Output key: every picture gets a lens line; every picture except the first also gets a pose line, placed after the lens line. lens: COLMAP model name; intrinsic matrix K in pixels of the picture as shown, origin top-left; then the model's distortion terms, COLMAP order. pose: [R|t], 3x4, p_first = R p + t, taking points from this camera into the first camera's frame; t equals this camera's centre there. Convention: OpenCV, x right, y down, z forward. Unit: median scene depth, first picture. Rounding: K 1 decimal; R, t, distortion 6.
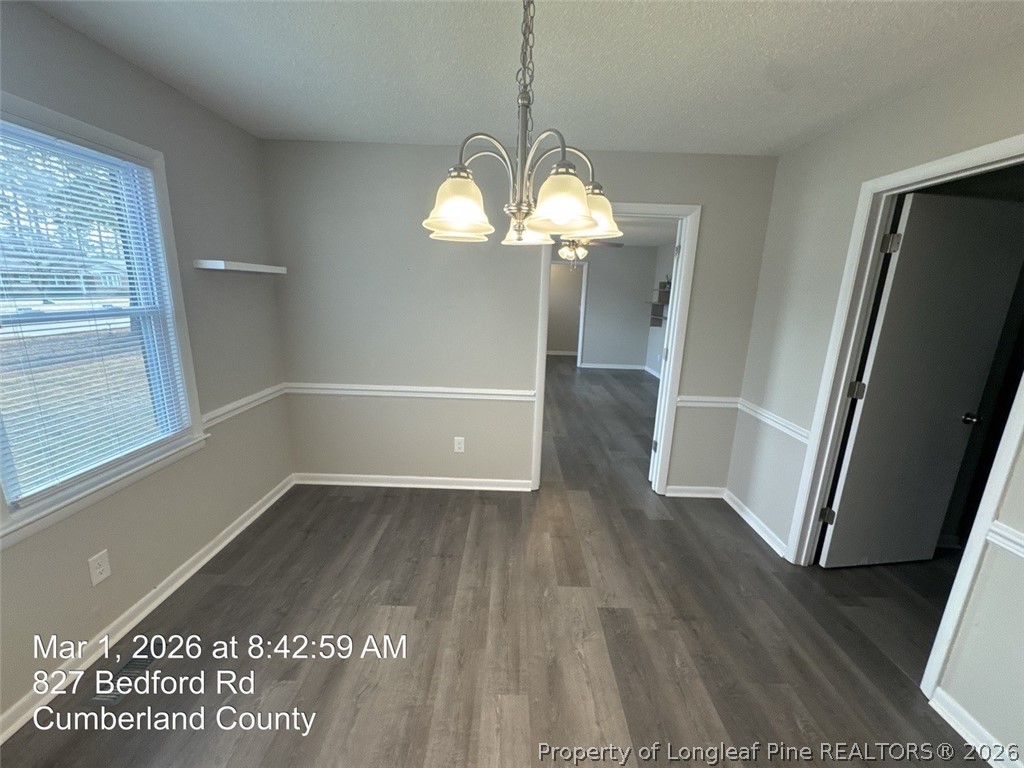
lens RADIAL K [[408.5, 0, 512.0], [0, 408.5, 384.0], [0, 0, 1]] dist [0.000343, 0.000033]
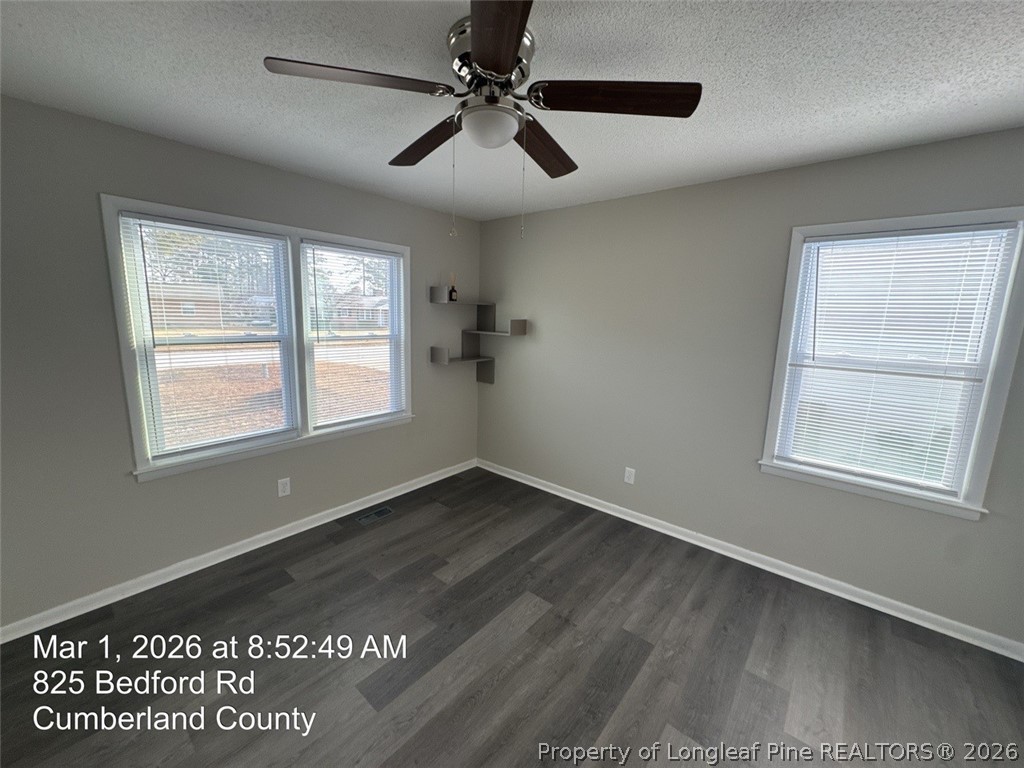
lens RADIAL K [[408.5, 0, 512.0], [0, 408.5, 384.0], [0, 0, 1]] dist [0.000343, 0.000033]
pose [[0.772599, 0.095511, -0.627669, 0.615803], [-0.153802, 0.987329, -0.039075, 0.015604], [0.615983, 0.126726, 0.777499, -0.023800]]
